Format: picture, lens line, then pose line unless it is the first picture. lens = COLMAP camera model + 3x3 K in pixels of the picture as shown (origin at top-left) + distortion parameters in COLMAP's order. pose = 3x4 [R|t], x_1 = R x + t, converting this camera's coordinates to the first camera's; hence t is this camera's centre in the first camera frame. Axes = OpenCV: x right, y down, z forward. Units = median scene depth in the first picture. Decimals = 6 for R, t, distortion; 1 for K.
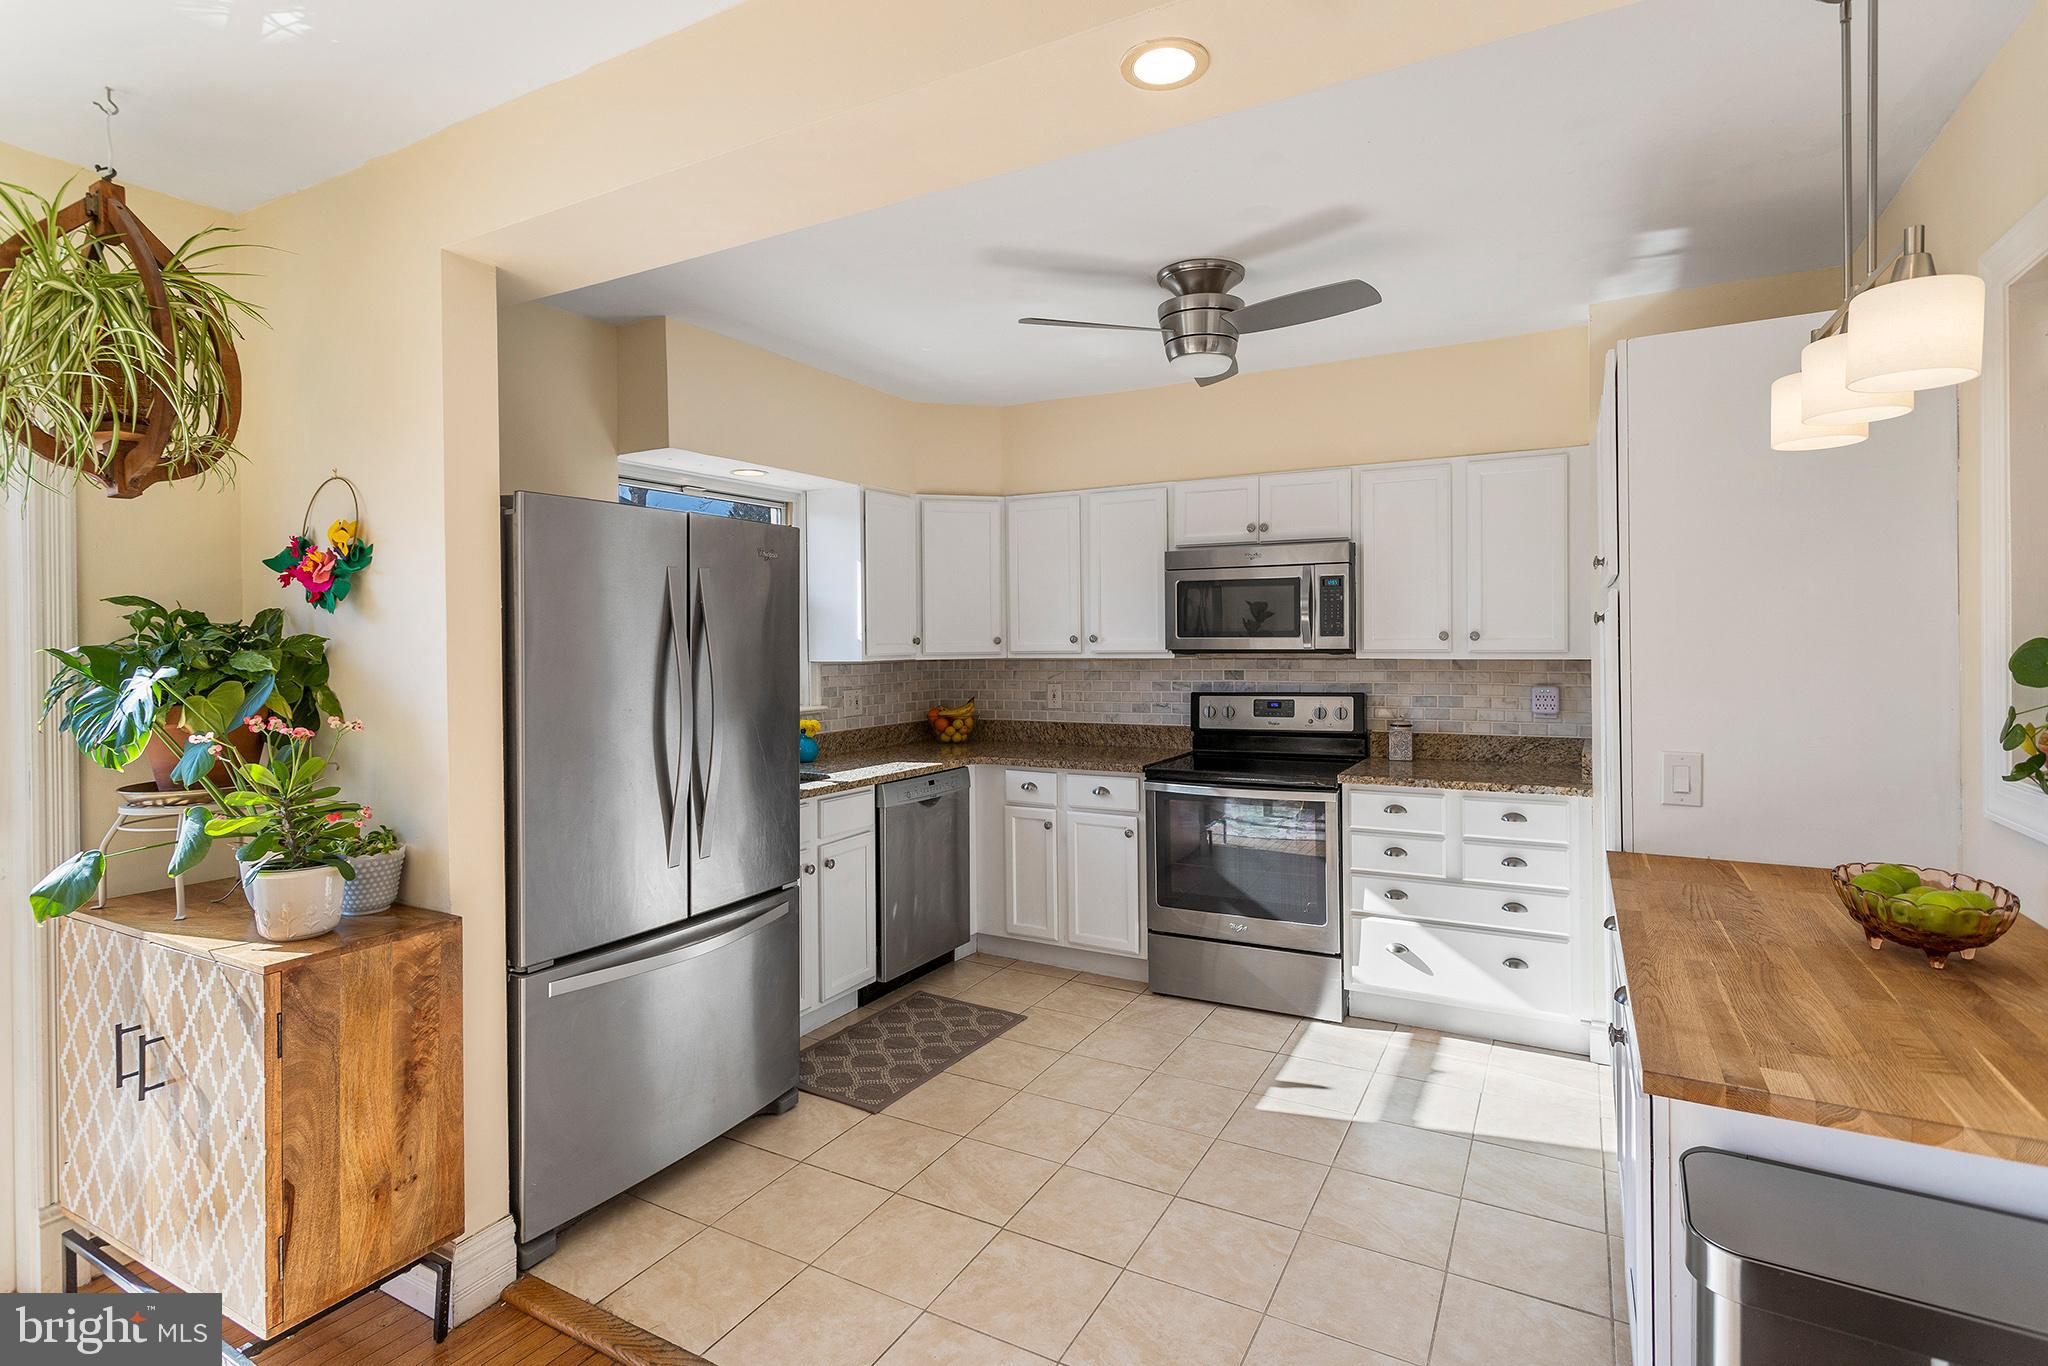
lens RADIAL K [[987.1, 0, 1065.0], [0, 987.1, 648.9], [0, 0, 1]] dist [0.004334, 0.001482]
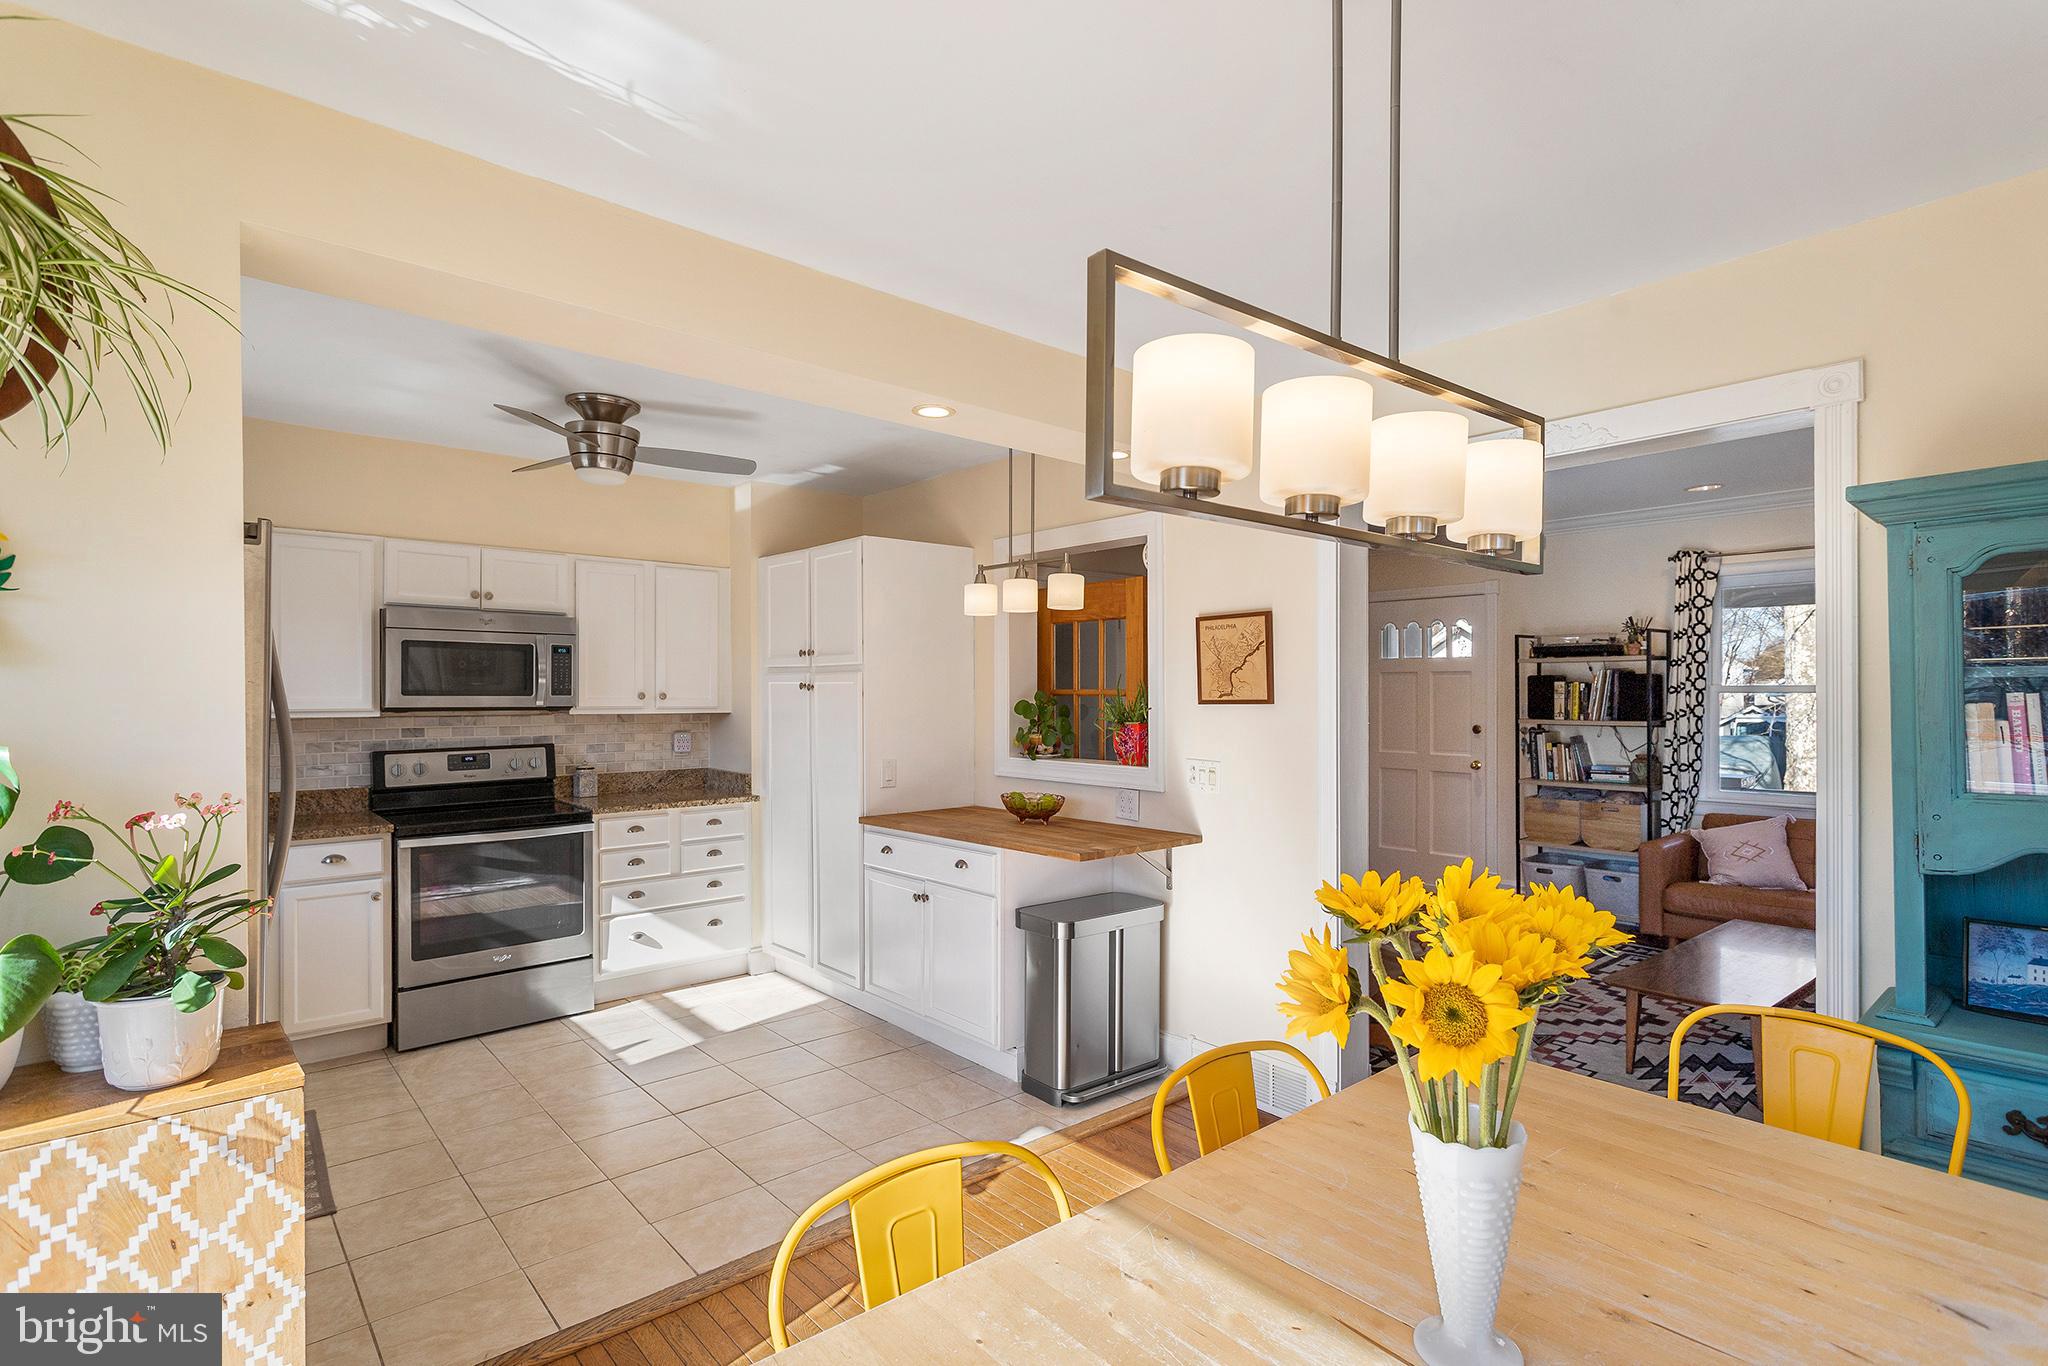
lens RADIAL K [[987.1, 0, 1073.2], [0, 987.1, 696.3], [0, 0, 1]] dist [0.004334, 0.001482]
pose [[0.313840, 0.005847, 0.949458, -0.662164], [0.002188, 0.999974, -0.006881, -0.002506], [-0.949474, 0.004237, 0.313819, 0.040558]]
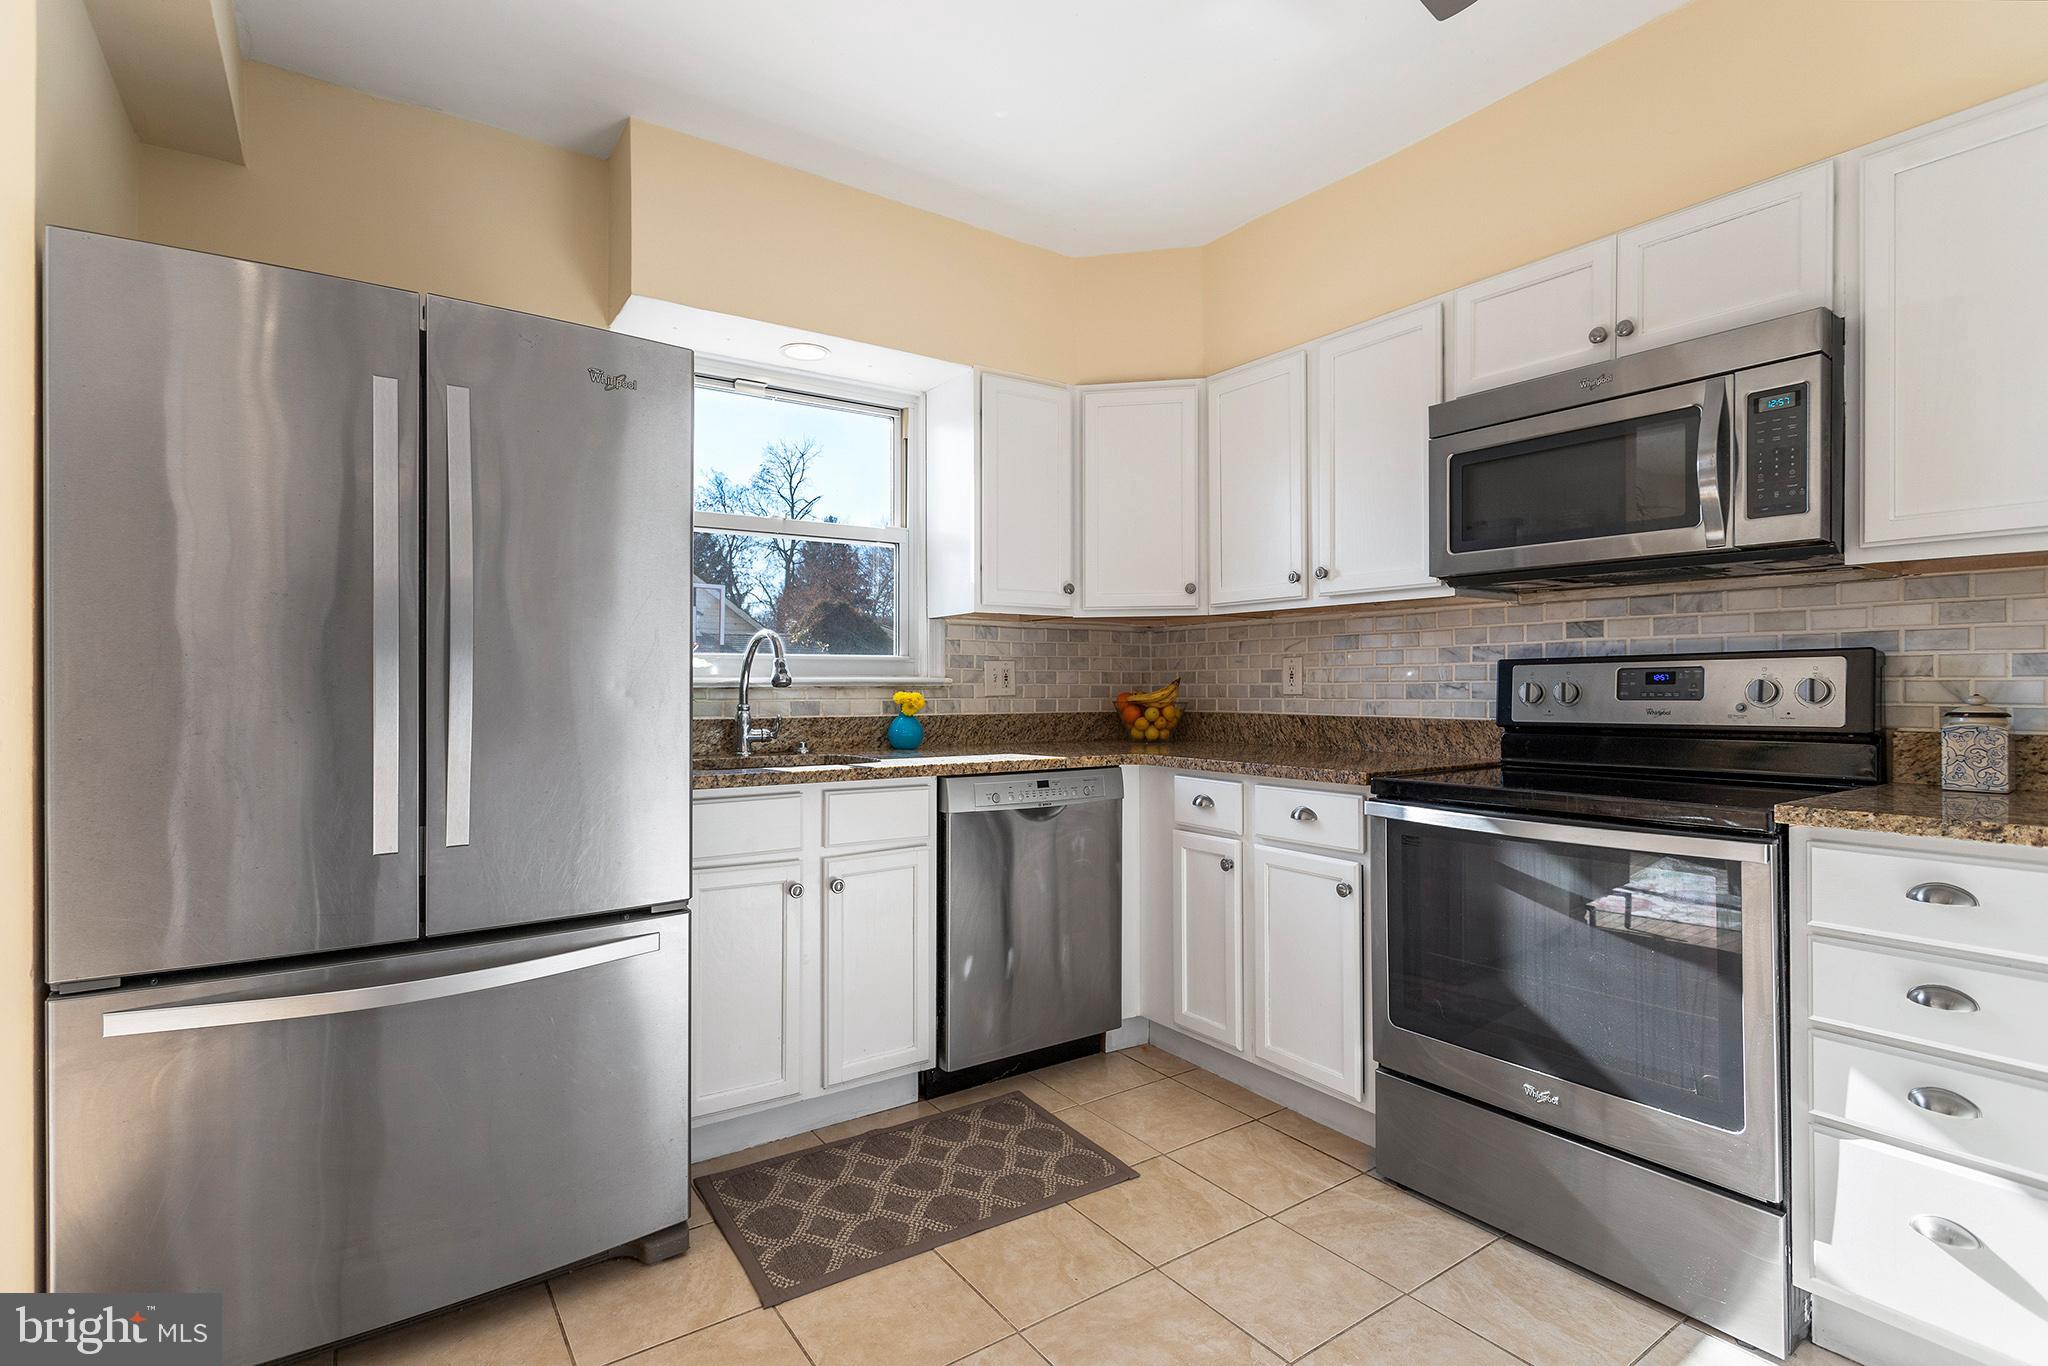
lens RADIAL K [[987.1, 0, 1017.9], [0, 987.1, 680.1], [0, 0, 1]] dist [0.004334, 0.001482]
pose [[0.888139, 0.006427, -0.459530, 0.163749], [-0.010213, 0.999931, -0.005754, 0.070890], [0.459461, 0.009803, 0.888144, 0.406763]]
